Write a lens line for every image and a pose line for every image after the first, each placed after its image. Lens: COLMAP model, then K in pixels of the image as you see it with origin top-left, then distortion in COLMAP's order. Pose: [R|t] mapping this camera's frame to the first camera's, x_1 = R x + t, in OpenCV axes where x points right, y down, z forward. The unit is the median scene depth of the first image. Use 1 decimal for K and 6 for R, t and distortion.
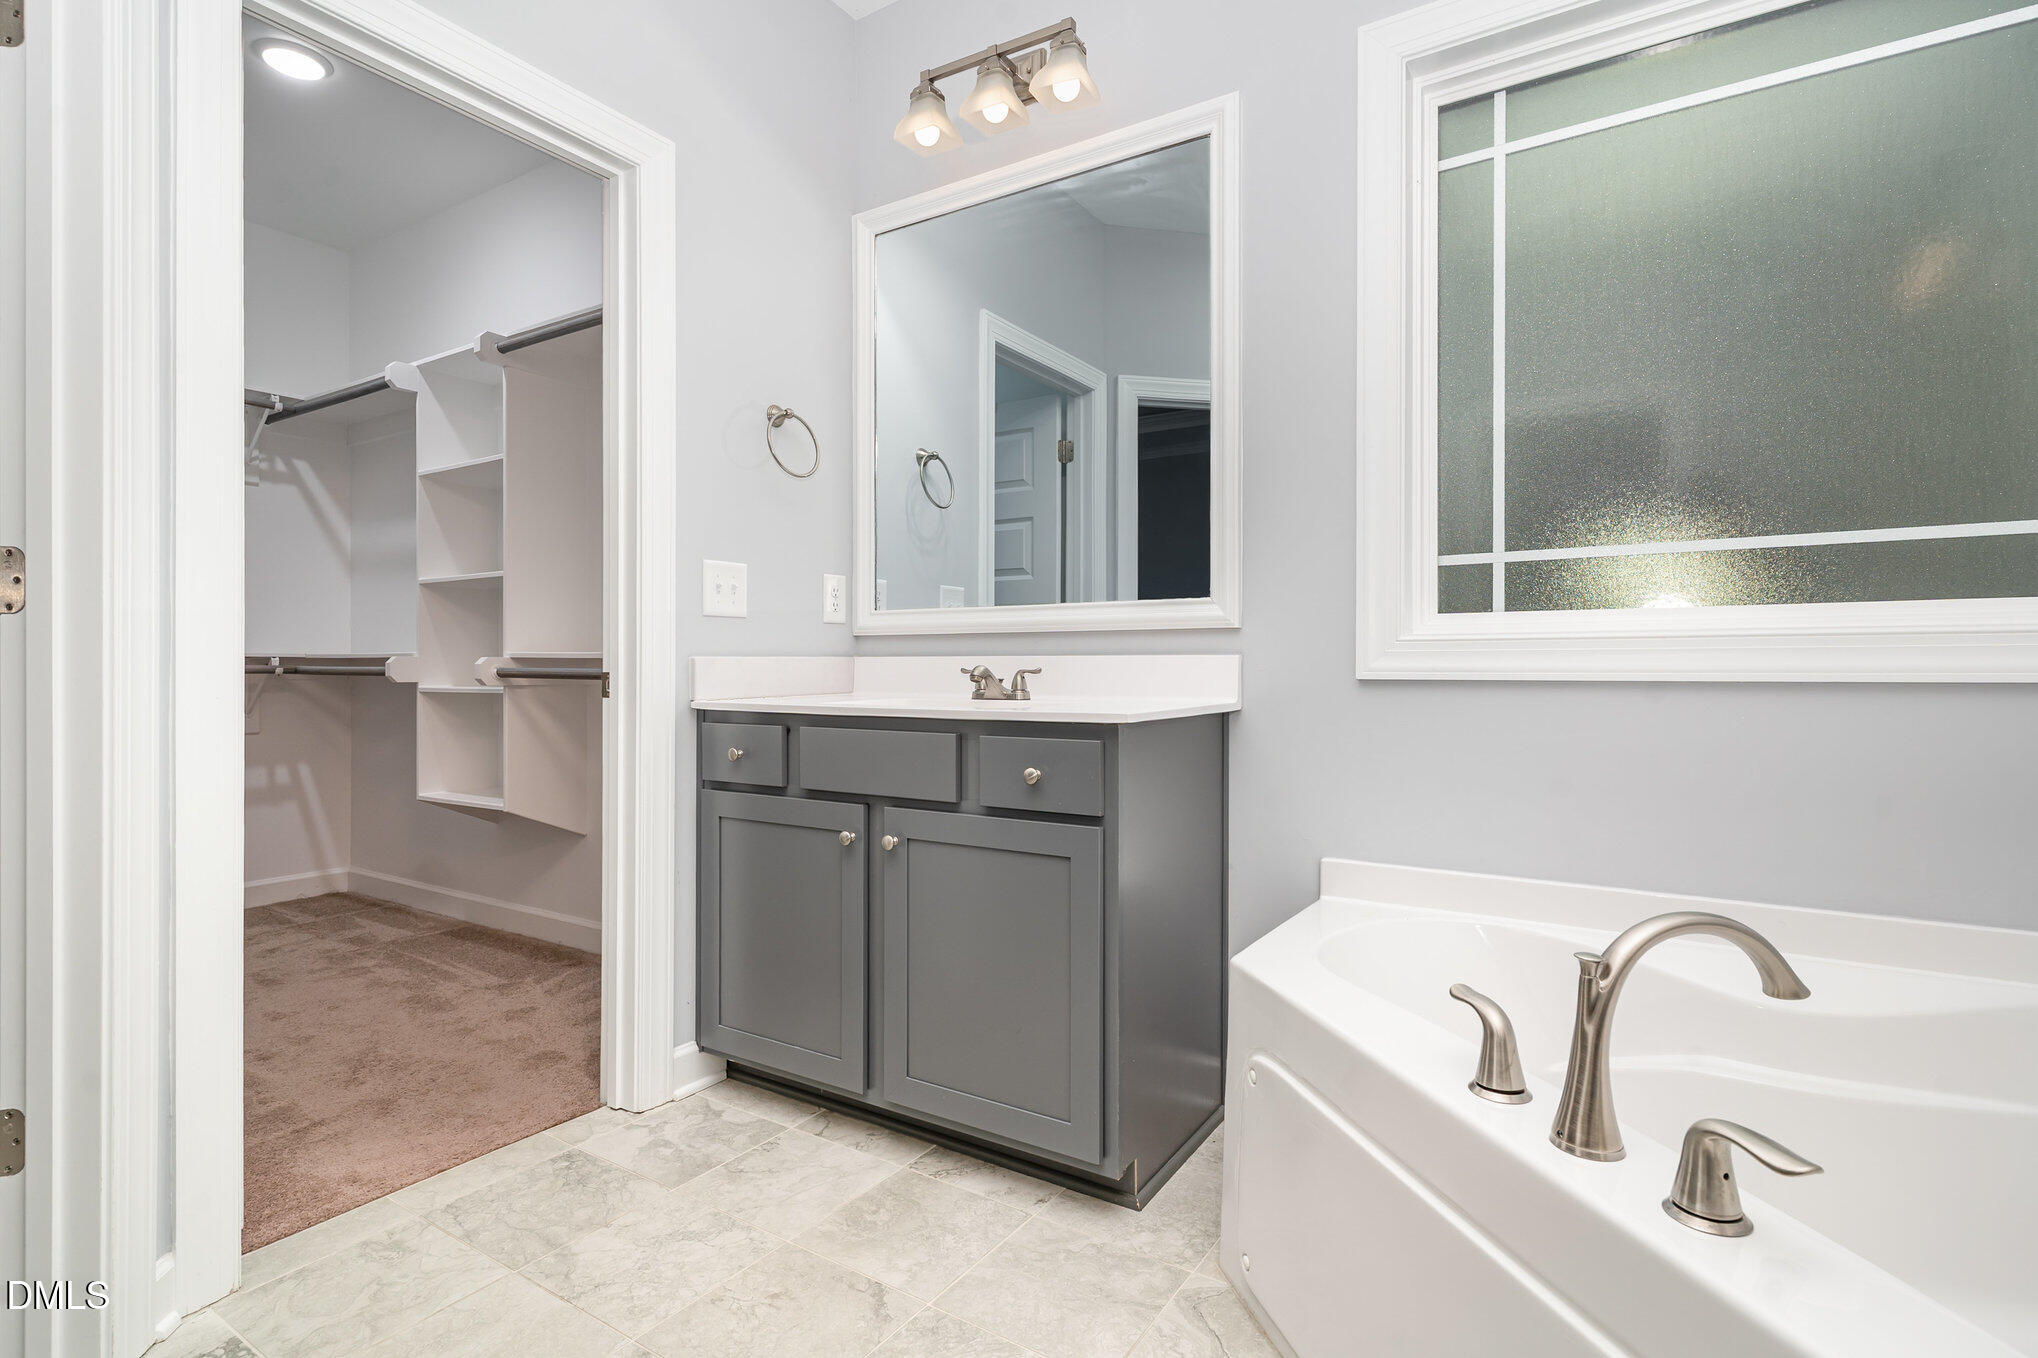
lens RADIAL K [[989.3, 0, 1006.7], [0, 989.3, 666.3], [0, 0, 1]] dist [0.004056, -0.000380]
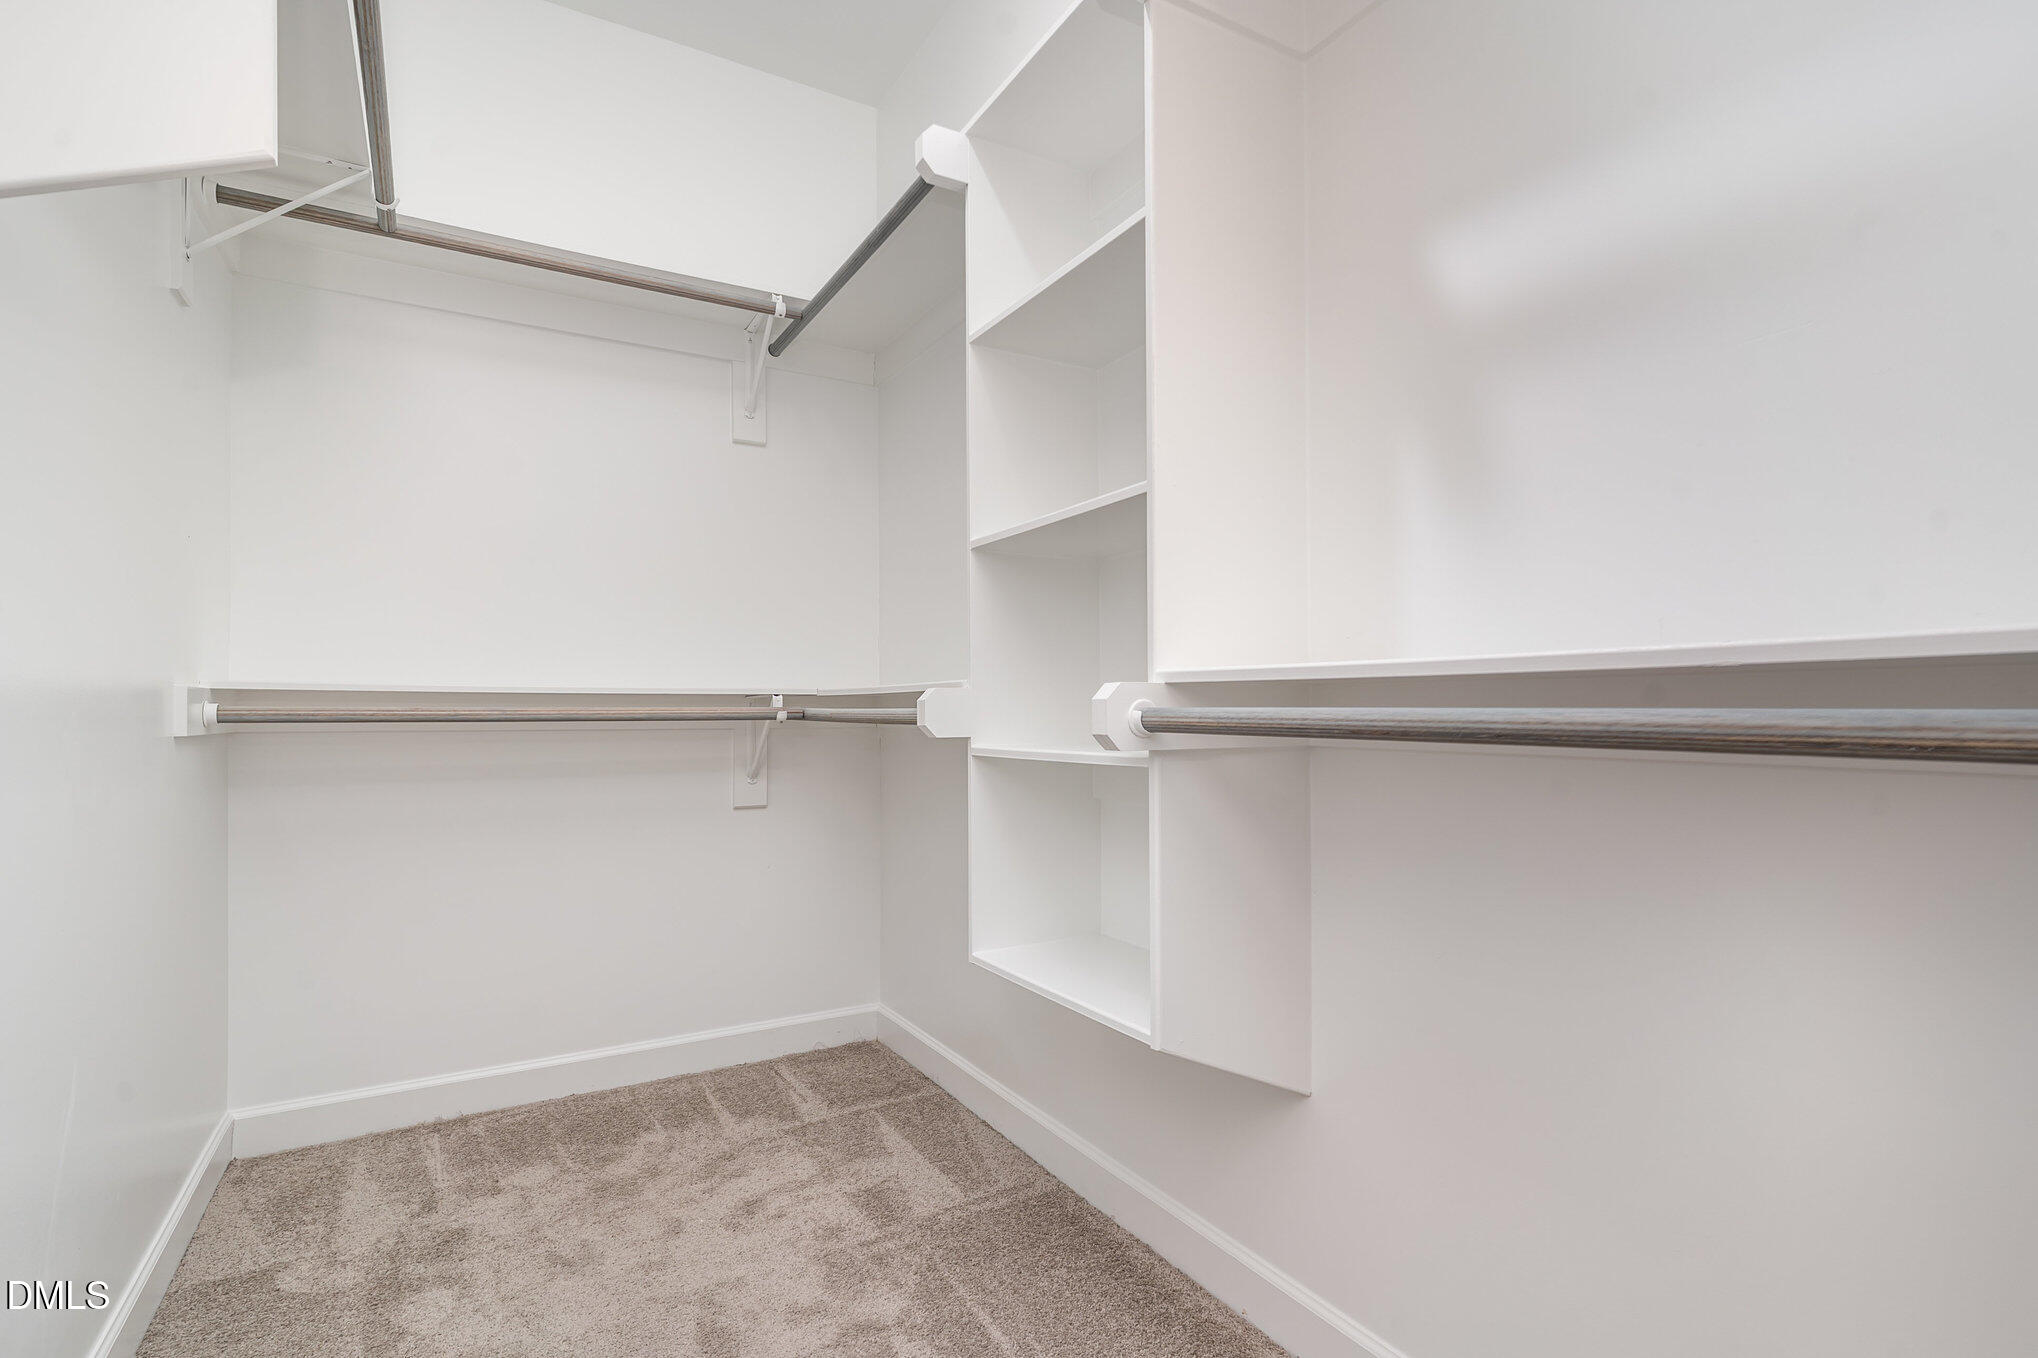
lens RADIAL K [[989.3, 0, 1017.1], [0, 989.3, 688.4], [0, 0, 1]] dist [0.004056, -0.000380]
pose [[0.889614, -0.014514, -0.456483, -0.368381], [0.004707, 0.999733, -0.022614, 0.002310], [0.456689, 0.017969, 0.889445, 0.603244]]
